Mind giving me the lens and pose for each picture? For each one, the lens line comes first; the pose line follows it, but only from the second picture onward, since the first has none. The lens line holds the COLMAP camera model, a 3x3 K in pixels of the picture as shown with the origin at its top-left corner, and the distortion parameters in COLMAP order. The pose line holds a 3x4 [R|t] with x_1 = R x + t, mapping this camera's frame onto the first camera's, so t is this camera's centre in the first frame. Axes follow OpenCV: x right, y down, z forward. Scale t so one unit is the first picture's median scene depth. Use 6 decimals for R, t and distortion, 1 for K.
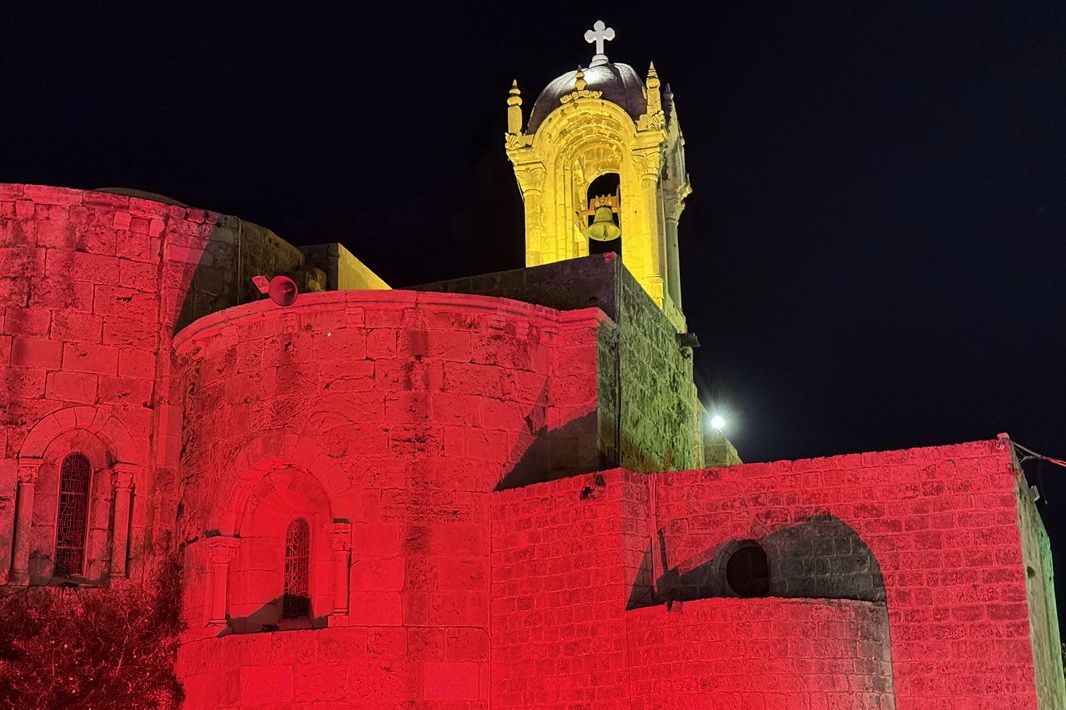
lens RADIAL K [[1468.4, 0, 526.8], [0, 1468.4, 376.0], [0, 0, 1]] dist [0.172780, -0.125512]
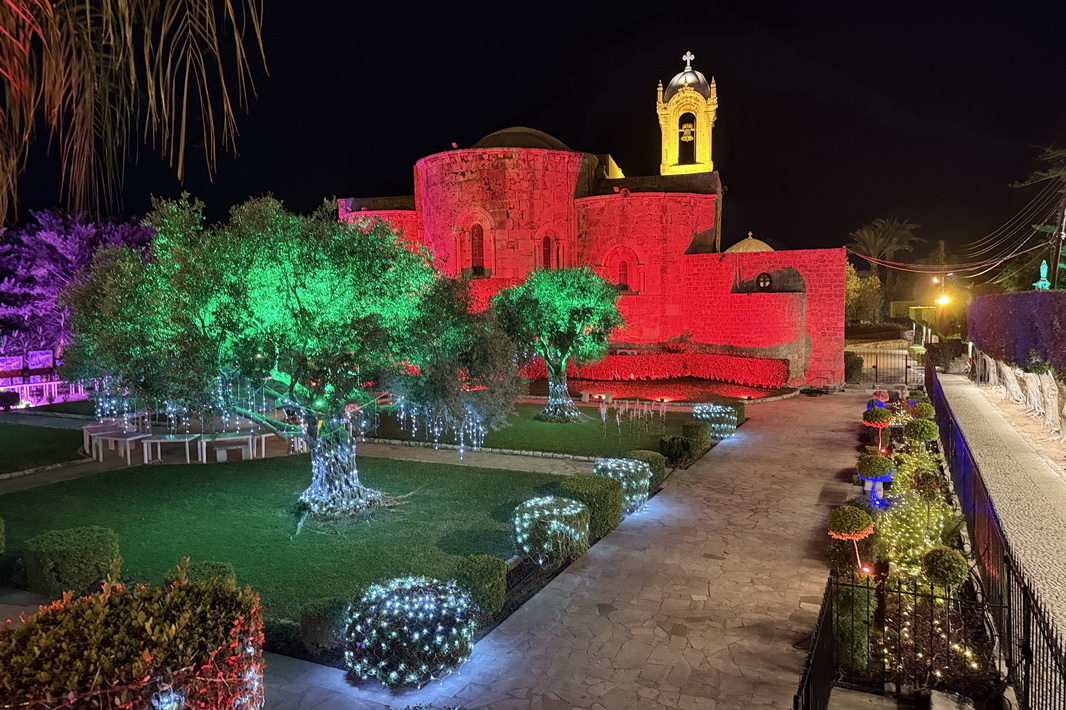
lens RADIAL K [[725.8, 0, 533.4], [0, 725.8, 339.4], [0, 0, 1]] dist [0.191789, -0.367807]
pose [[0.998382, -0.001565, 0.056835, -0.413577], [-0.017556, 0.942292, 0.334332, -0.261338], [-0.054078, -0.334789, 0.940740, -0.557058]]
